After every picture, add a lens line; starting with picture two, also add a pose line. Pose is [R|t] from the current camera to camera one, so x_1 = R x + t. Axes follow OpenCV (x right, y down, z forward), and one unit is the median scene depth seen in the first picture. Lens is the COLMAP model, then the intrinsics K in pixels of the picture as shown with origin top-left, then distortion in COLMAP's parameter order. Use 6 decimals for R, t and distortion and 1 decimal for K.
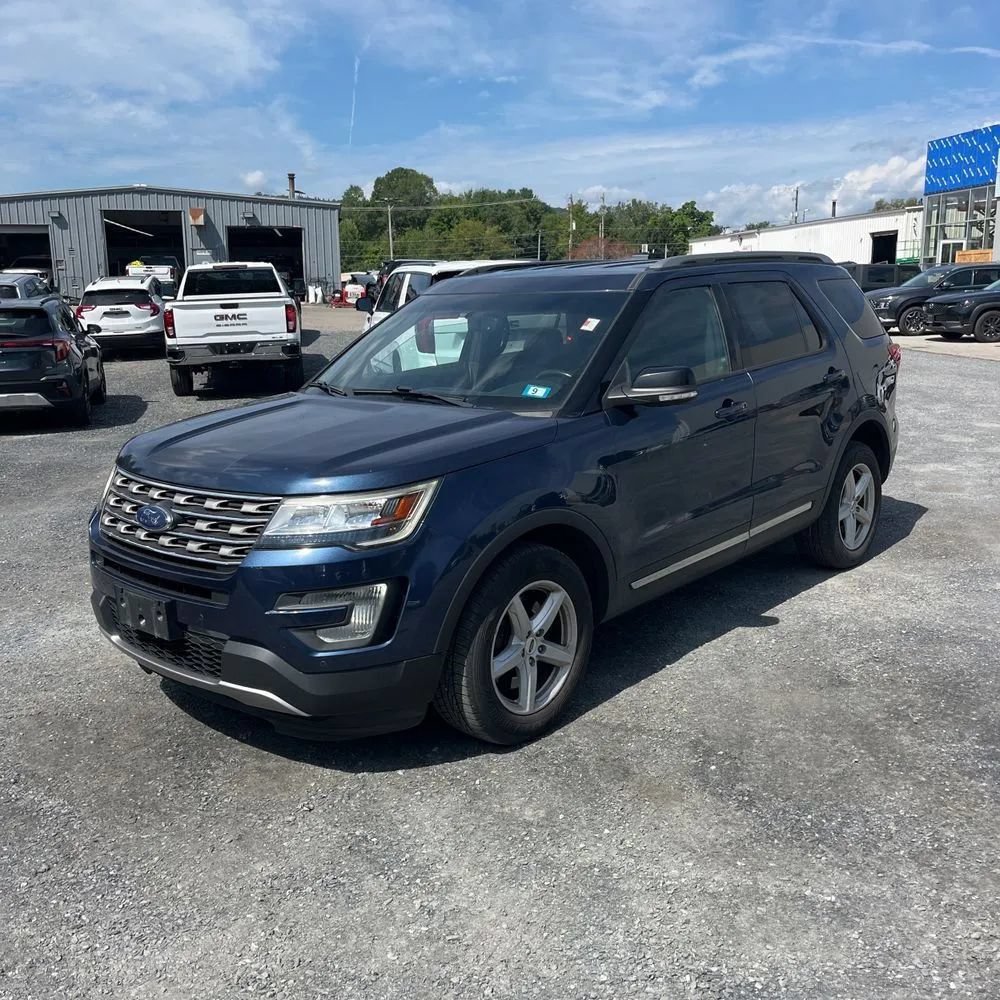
lens RADIAL K [[1004.8, 0, 475.9], [0, 1004.8, 502.0], [0, 0, 1]] dist [0.035084, -0.009093]
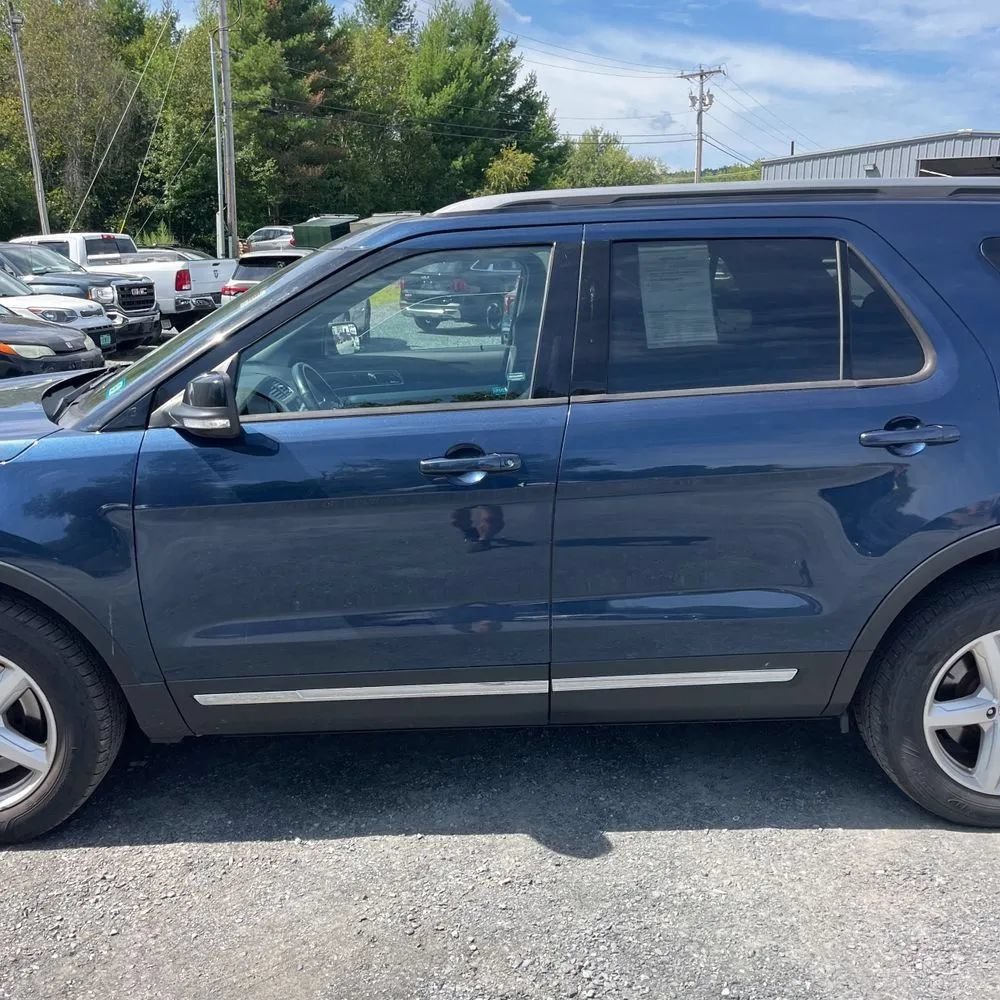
lens RADIAL K [[1030.7, 0, 482.6], [0, 1030.7, 498.9], [0, 0, 1]] dist [0.010803, 0.005541]
pose [[0.685862, 0.185017, -0.703820, 0.078167], [-0.162219, 0.981677, 0.099978, -0.015246], [0.709421, 0.045602, 0.703308, 0.068982]]
